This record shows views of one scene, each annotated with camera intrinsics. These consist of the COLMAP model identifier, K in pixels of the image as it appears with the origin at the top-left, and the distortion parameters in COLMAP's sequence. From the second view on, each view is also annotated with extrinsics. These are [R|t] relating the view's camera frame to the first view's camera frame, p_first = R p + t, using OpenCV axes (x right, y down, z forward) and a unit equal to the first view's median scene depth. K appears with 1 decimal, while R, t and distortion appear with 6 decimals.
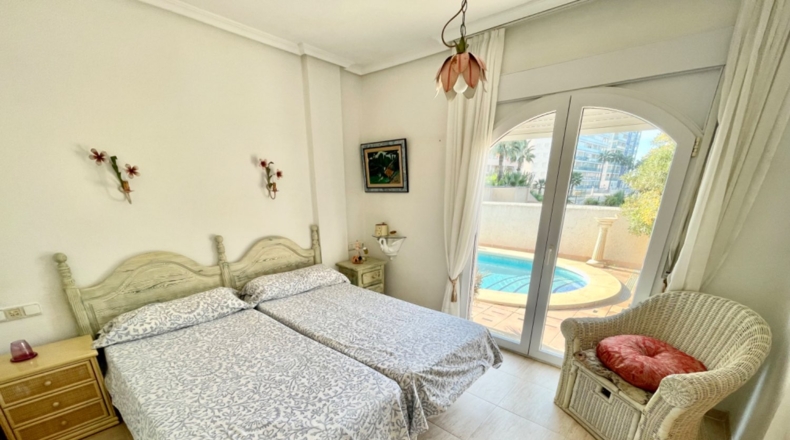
lens RADIAL K [[338.8, 0, 389.0], [0, 338.8, 292.4], [0, 0, 1]] dist [0.007137, 0.001399]
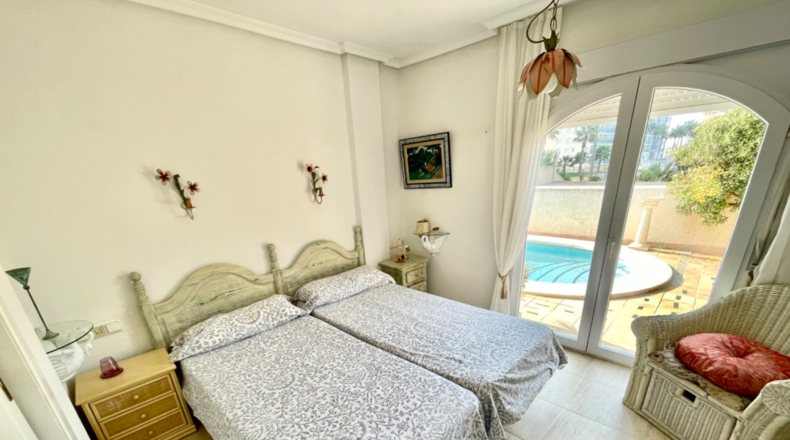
lens RADIAL K [[338.8, 0, 387.5], [0, 338.8, 294.1], [0, 0, 1]] dist [0.007137, 0.001399]
pose [[0.997159, -0.036842, -0.065703, -0.104074], [0.039353, 0.998528, 0.037339, -0.046627], [0.064230, -0.039818, 0.997140, 0.007715]]
